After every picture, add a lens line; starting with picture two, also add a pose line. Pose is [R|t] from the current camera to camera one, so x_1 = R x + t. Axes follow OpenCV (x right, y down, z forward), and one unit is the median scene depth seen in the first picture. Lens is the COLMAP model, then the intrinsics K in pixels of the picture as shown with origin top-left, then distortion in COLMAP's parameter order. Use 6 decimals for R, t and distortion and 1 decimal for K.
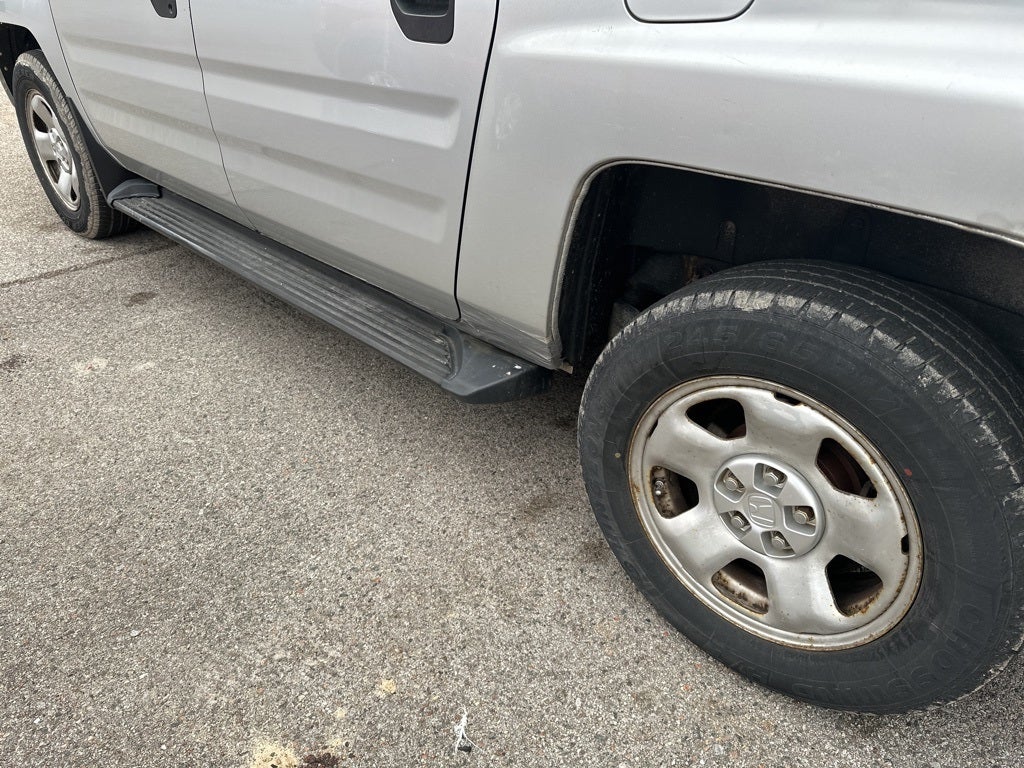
lens RADIAL K [[712.8, 0, 517.5], [0, 712.8, 392.3], [0, 0, 1]] dist [0.082890, -0.107494]
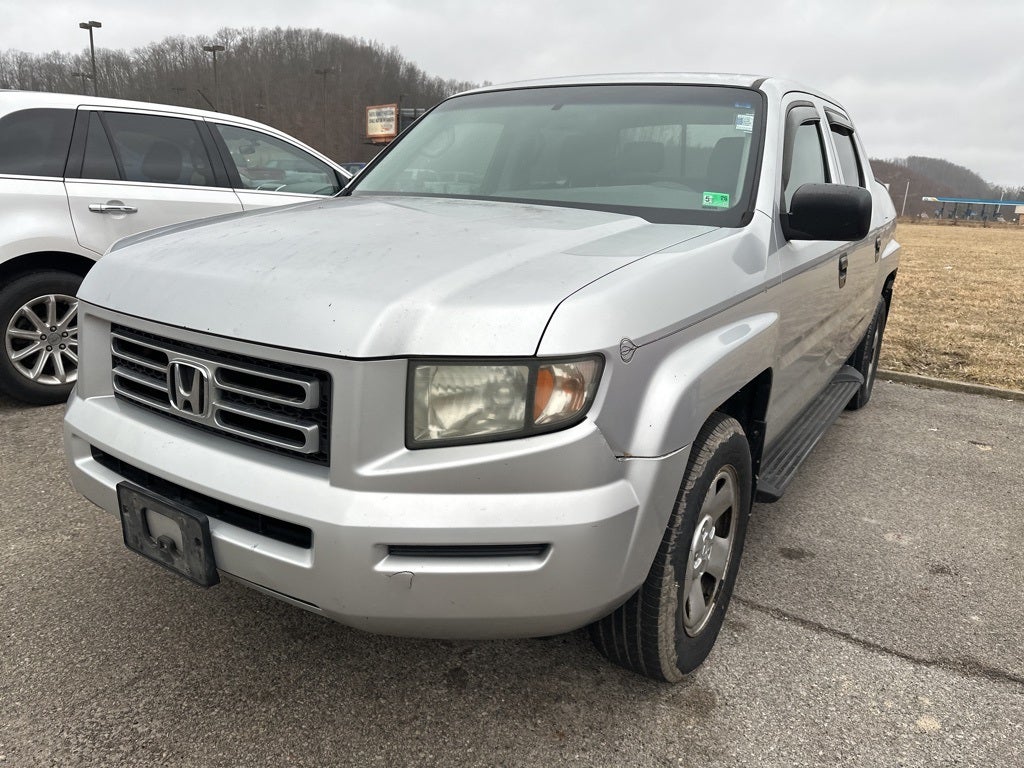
lens RADIAL K [[717.3, 0, 517.9], [0, 717.3, 392.2], [0, 0, 1]] dist [0.013864, -0.020143]
pose [[-0.187907, -0.298408, 0.935758, -2.237140], [0.485947, 0.799704, 0.352603, -1.454220], [-0.853549, 0.520986, -0.005259, 2.037674]]
